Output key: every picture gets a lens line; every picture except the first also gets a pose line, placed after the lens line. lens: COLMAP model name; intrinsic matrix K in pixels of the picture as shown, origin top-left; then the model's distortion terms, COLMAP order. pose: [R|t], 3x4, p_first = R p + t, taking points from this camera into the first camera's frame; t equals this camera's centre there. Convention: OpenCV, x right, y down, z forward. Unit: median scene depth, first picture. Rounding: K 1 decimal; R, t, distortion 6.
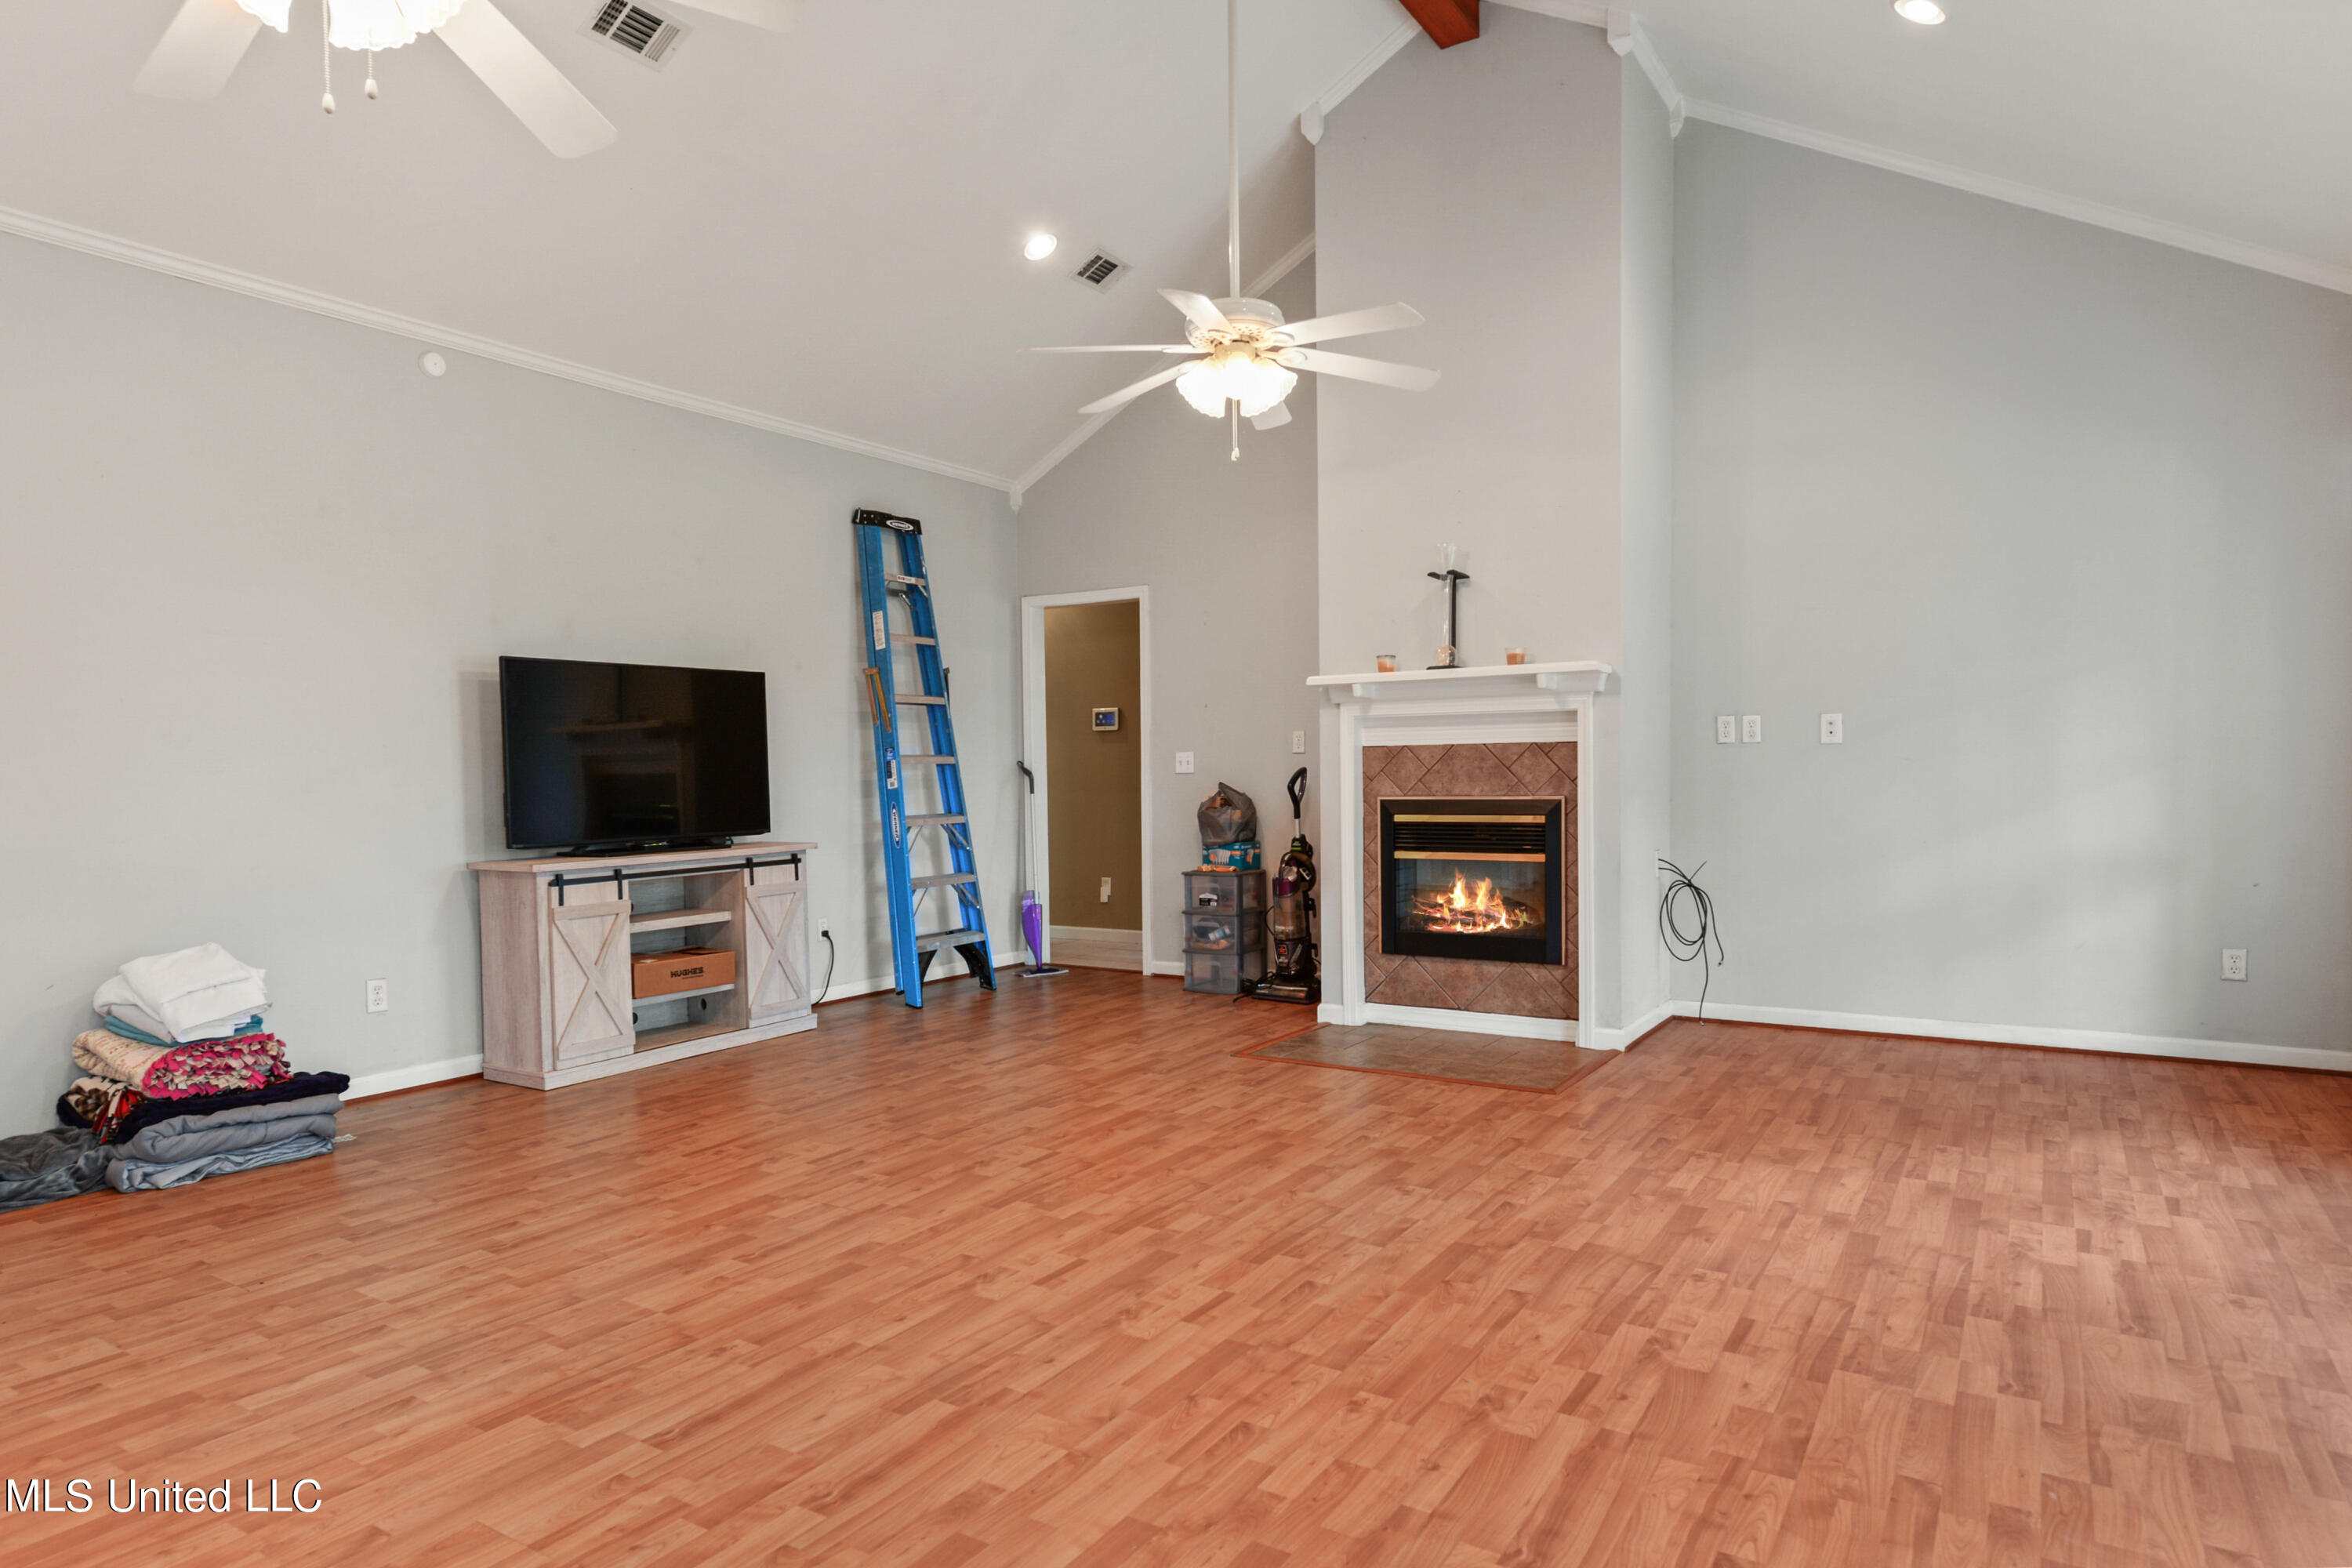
lens RADIAL K [[1394.8, 0, 1167.1], [0, 1394.8, 802.5], [0, 0, 1]] dist [0.009129, -0.000086]
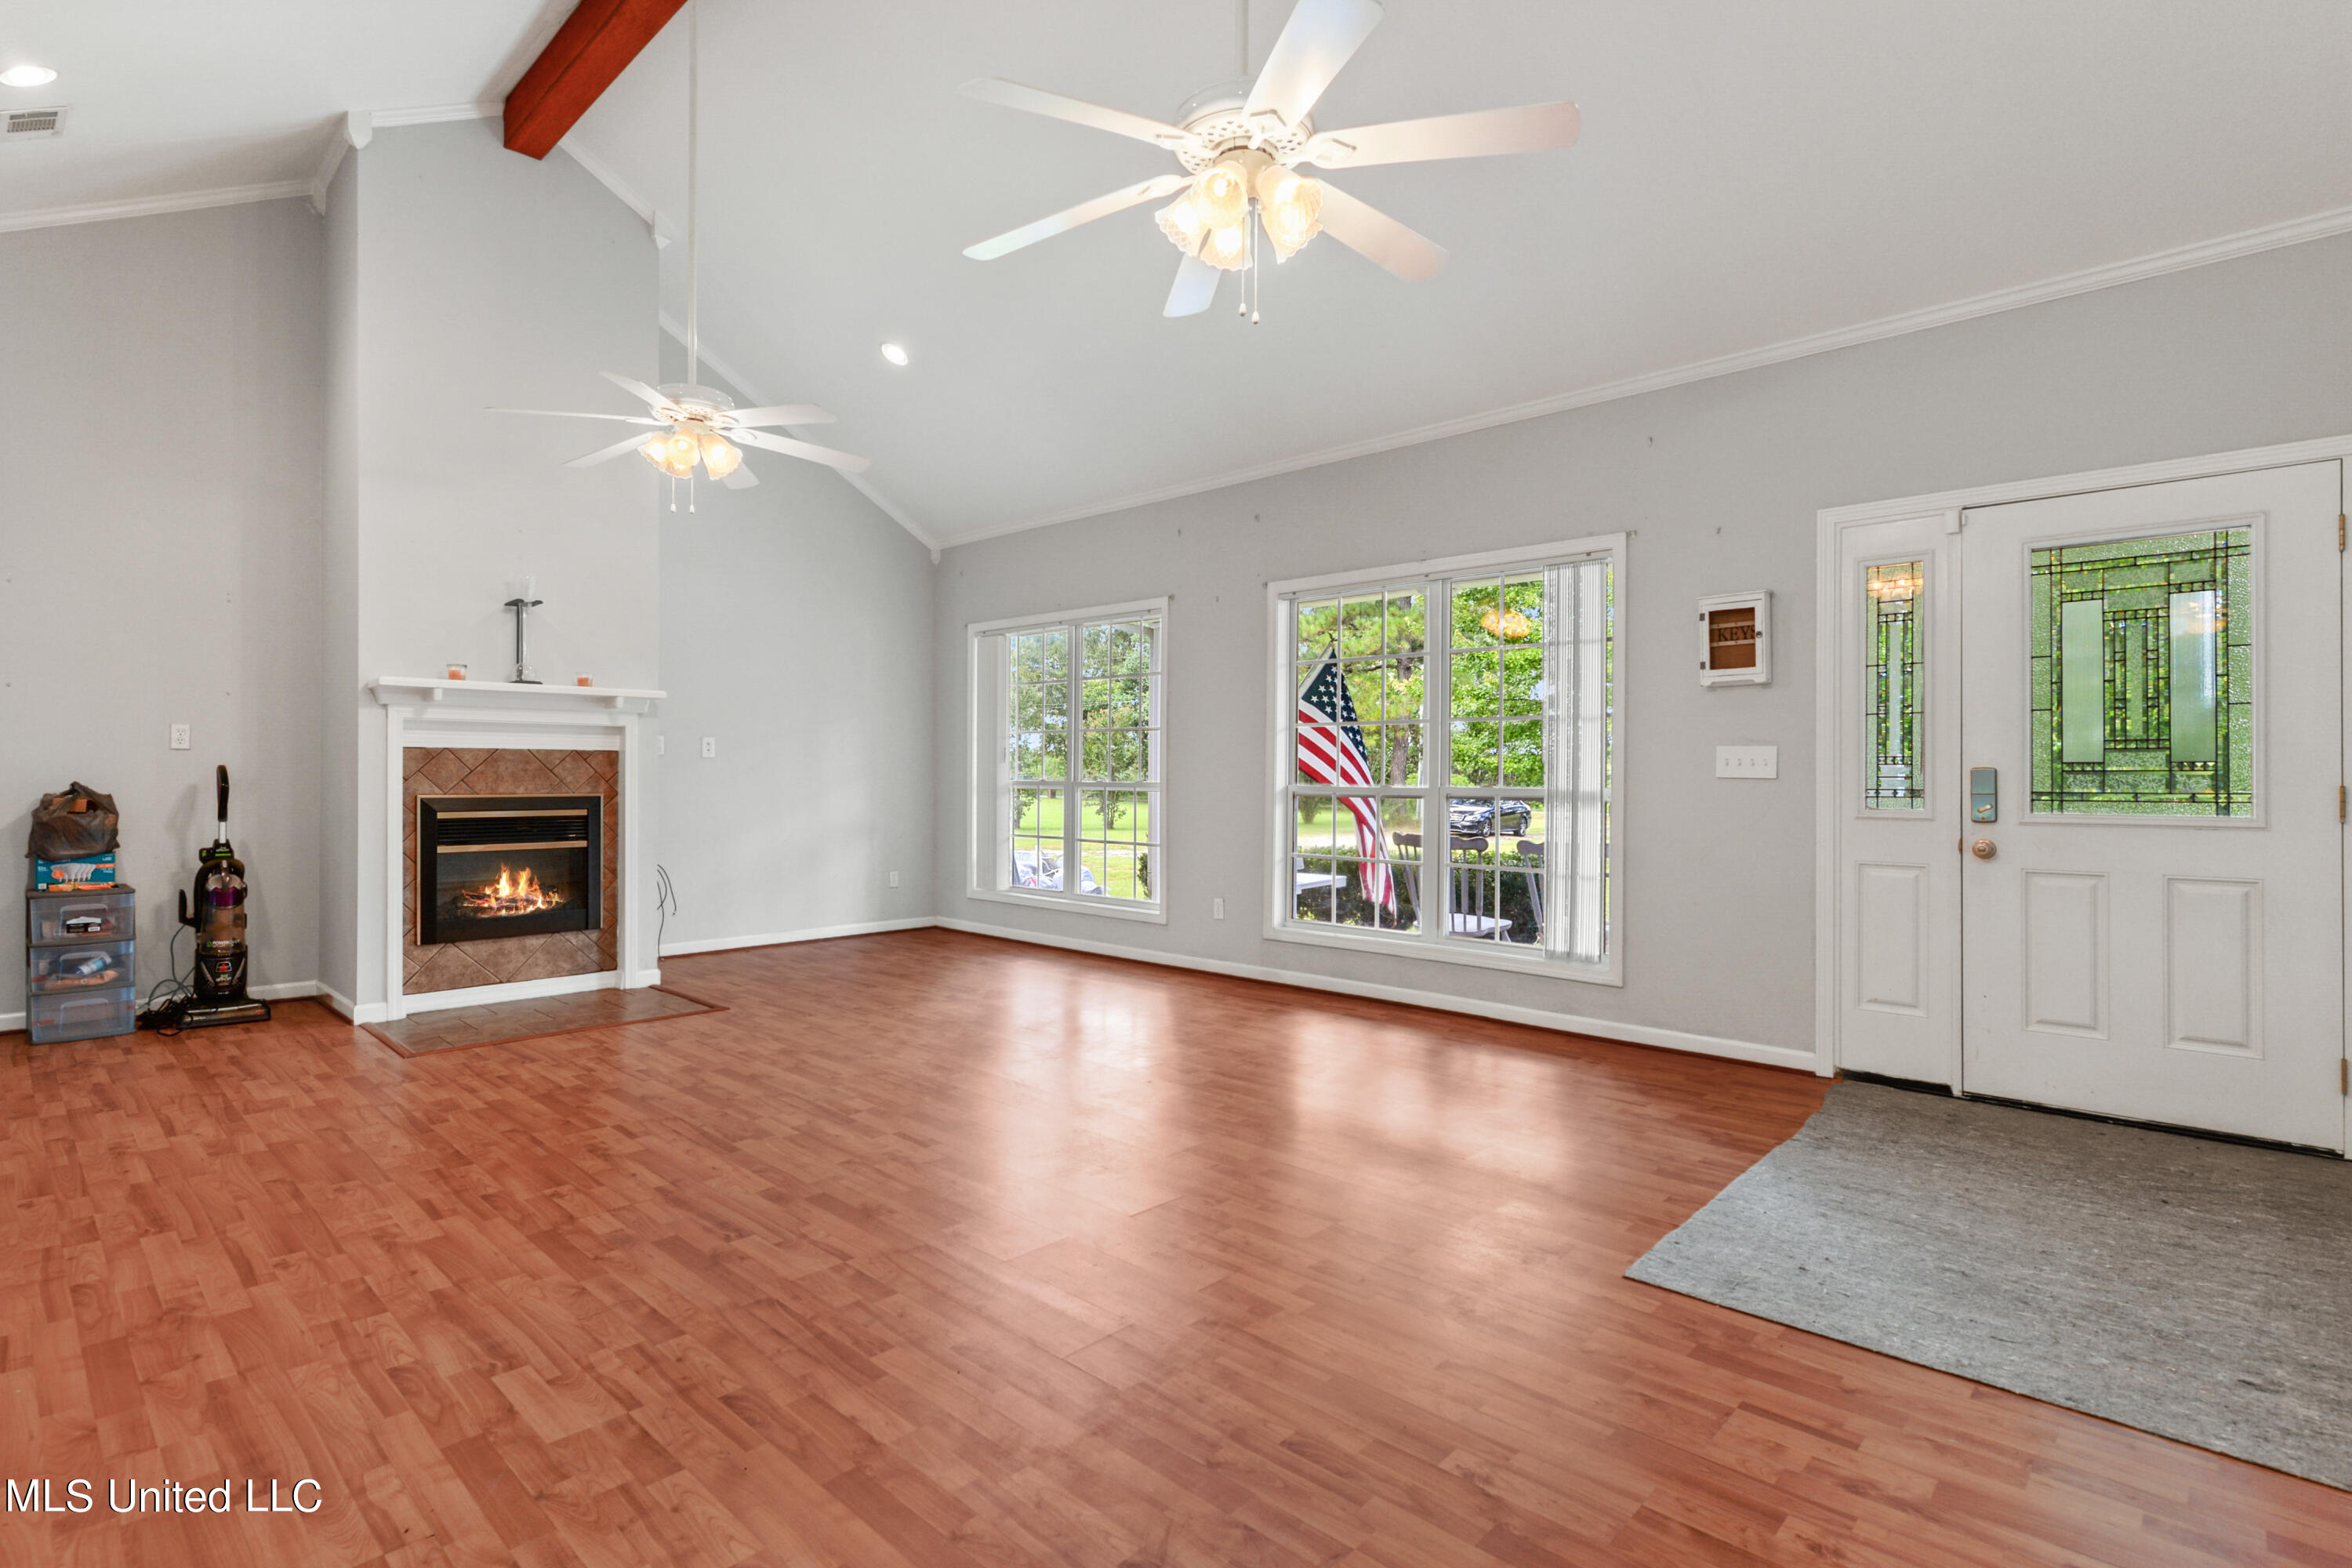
lens RADIAL K [[1128.4, 0, 1171.5], [0, 1128.4, 764.4], [0, 0, 1]] dist [0.000850, 0.000111]
pose [[0.174494, 0.022671, 0.984397, -0.626101], [0.016490, 0.999527, -0.025943, 0.004032], [-0.984520, 0.020759, 0.174038, 0.312978]]
